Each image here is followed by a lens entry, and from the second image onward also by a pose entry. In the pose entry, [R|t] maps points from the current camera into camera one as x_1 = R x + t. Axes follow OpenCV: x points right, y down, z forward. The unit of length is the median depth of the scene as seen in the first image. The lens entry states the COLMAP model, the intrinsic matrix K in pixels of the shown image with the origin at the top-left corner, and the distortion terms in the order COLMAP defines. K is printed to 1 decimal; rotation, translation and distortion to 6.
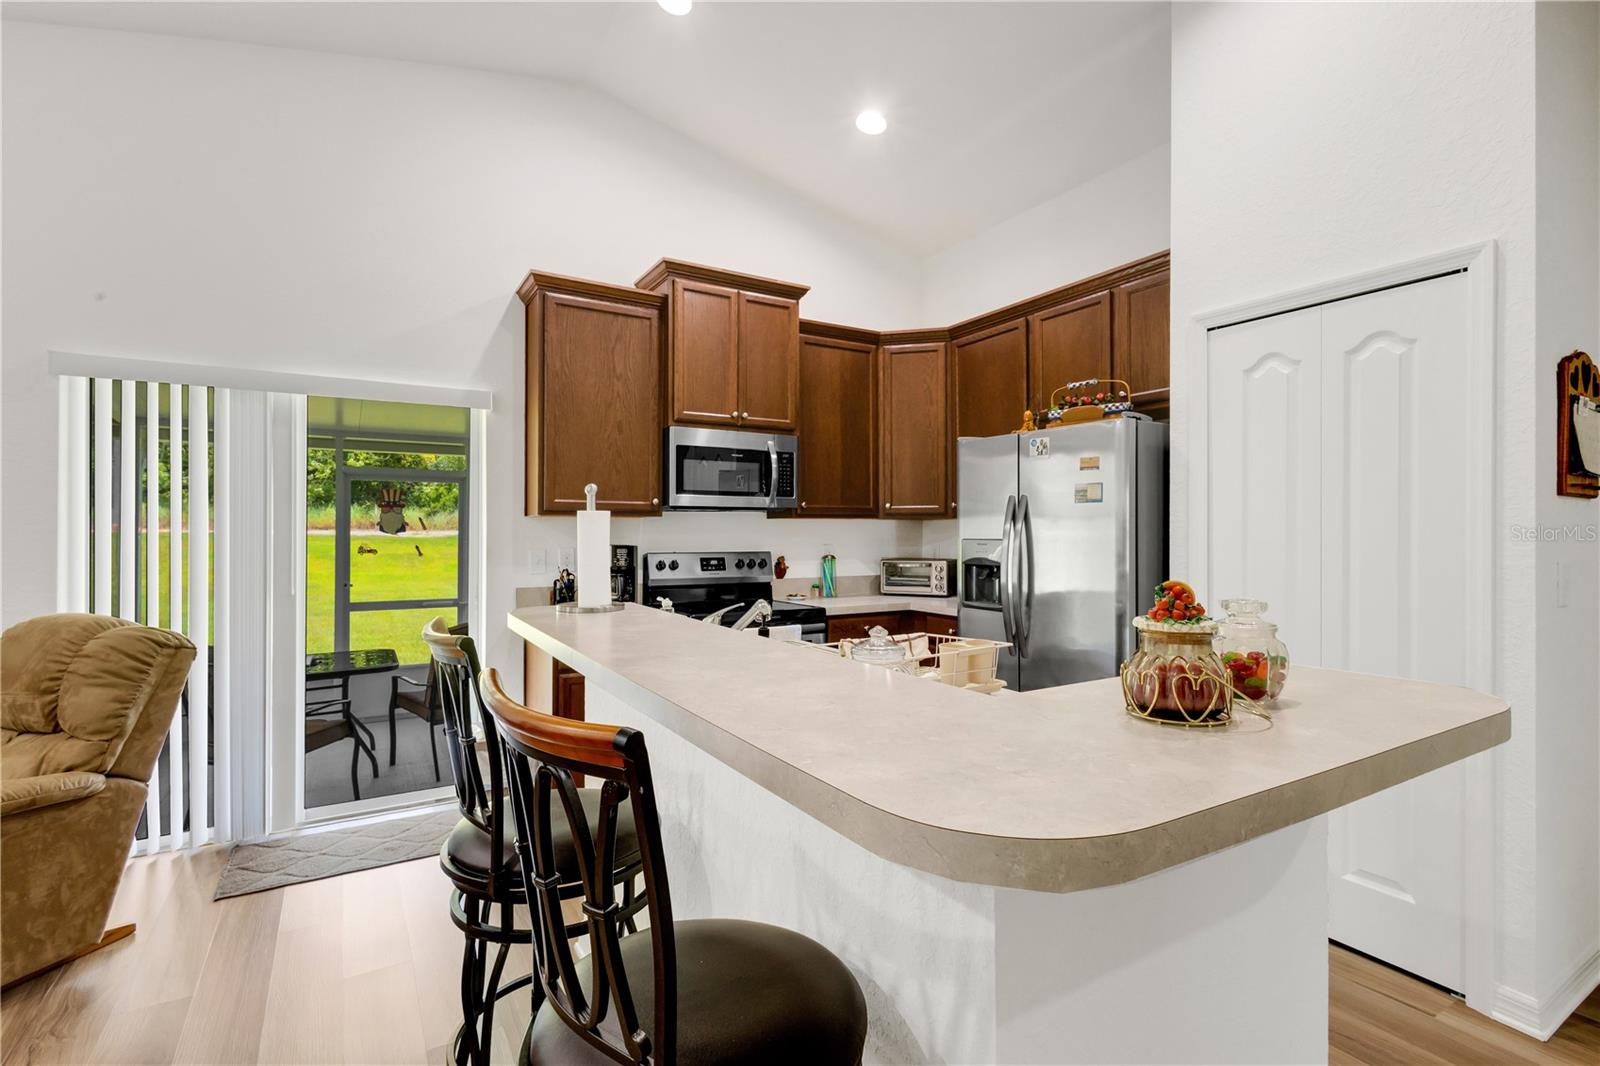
lens RADIAL K [[738.7, 0, 801.6], [0, 738.7, 530.8], [0, 0, 1]] dist [0.011220, -0.003848]
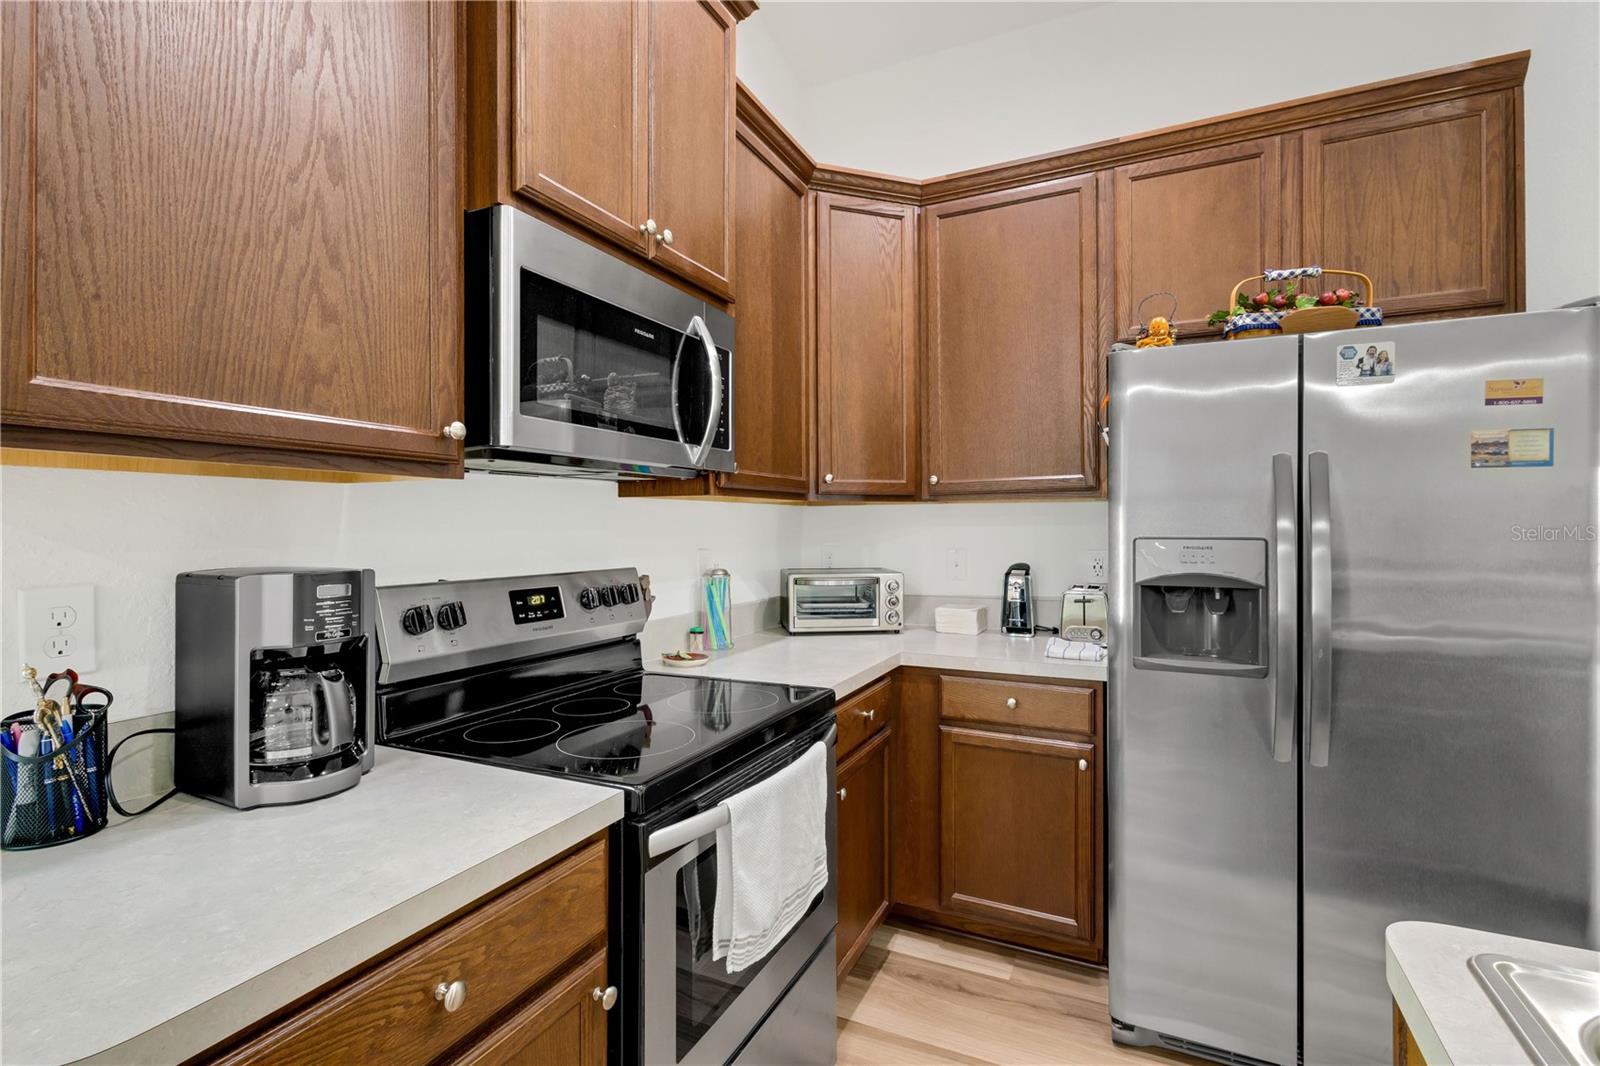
lens RADIAL K [[738.7, 0, 802.5], [0, 738.7, 528.6], [0, 0, 1]] dist [0.011220, -0.003848]
pose [[0.837460, -0.004953, 0.546477, -0.239636], [0.001627, 0.999977, 0.006570, 0.000783], [-0.546497, -0.004612, 0.837448, 0.629507]]
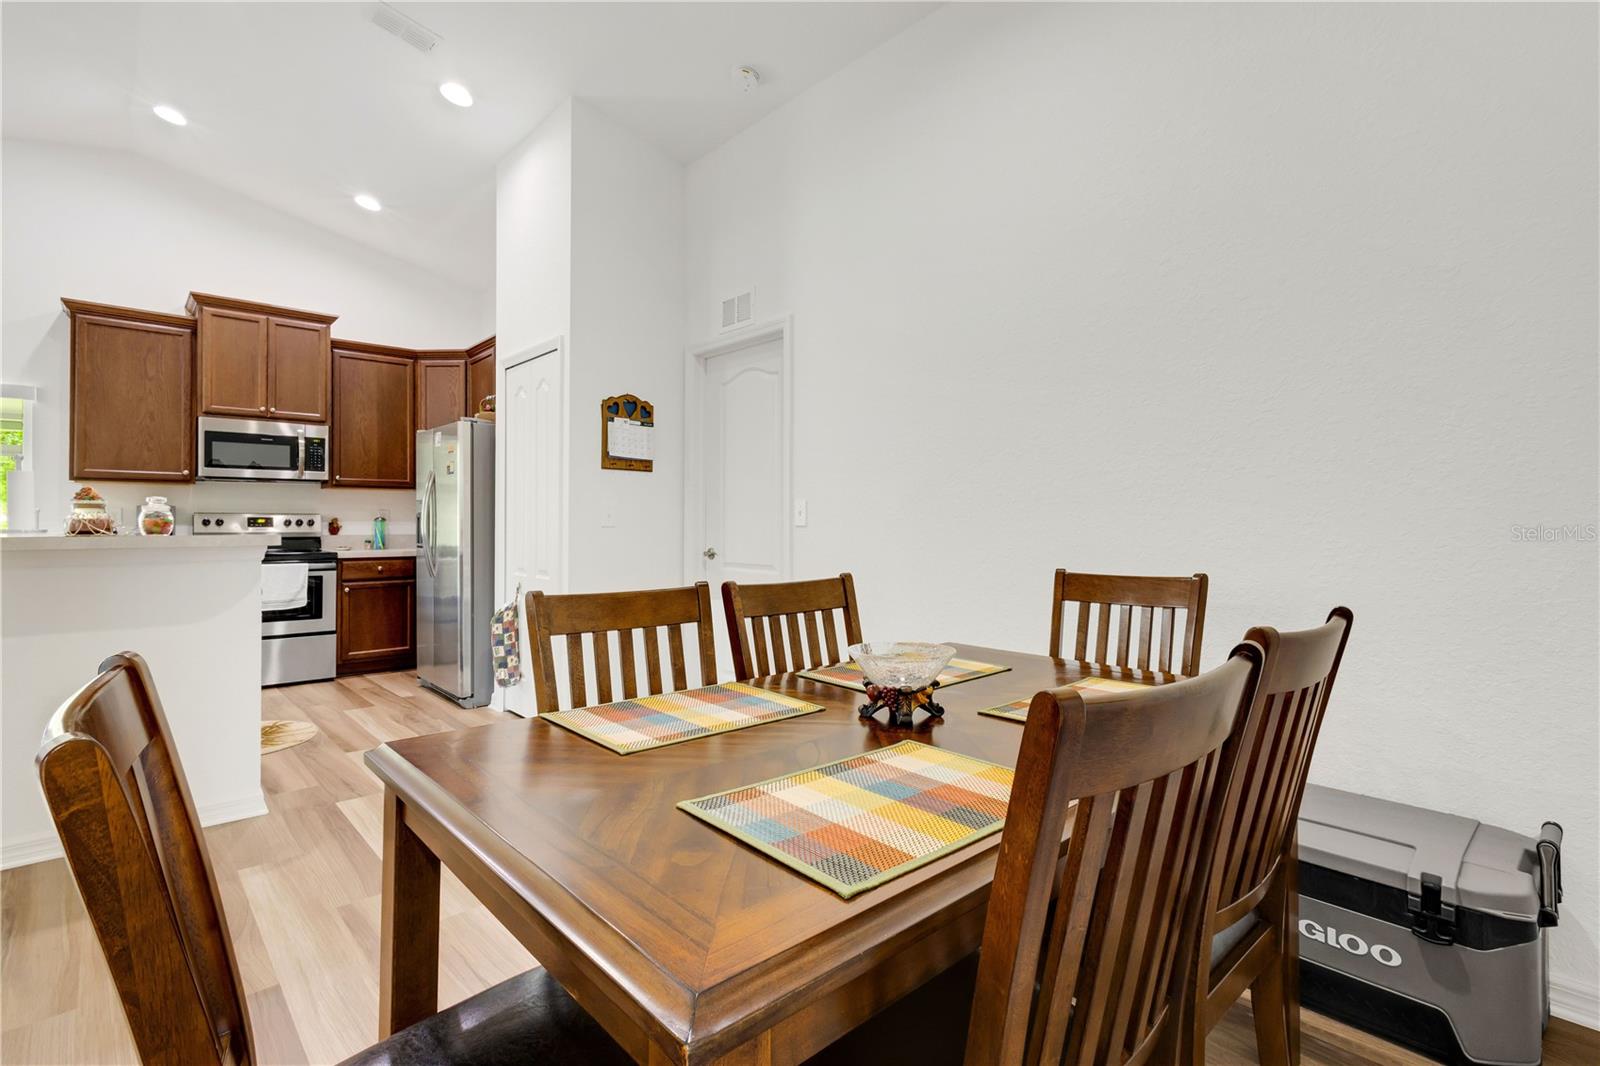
lens RADIAL K [[738.7, 0, 801.9], [0, 738.7, 513.6], [0, 0, 1]] dist [0.011220, -0.003848]
pose [[0.979047, 0.002238, 0.203621, 0.601333], [-0.000771, 0.999973, -0.007285, 0.042157], [-0.203632, 0.006975, 0.979023, -0.526195]]
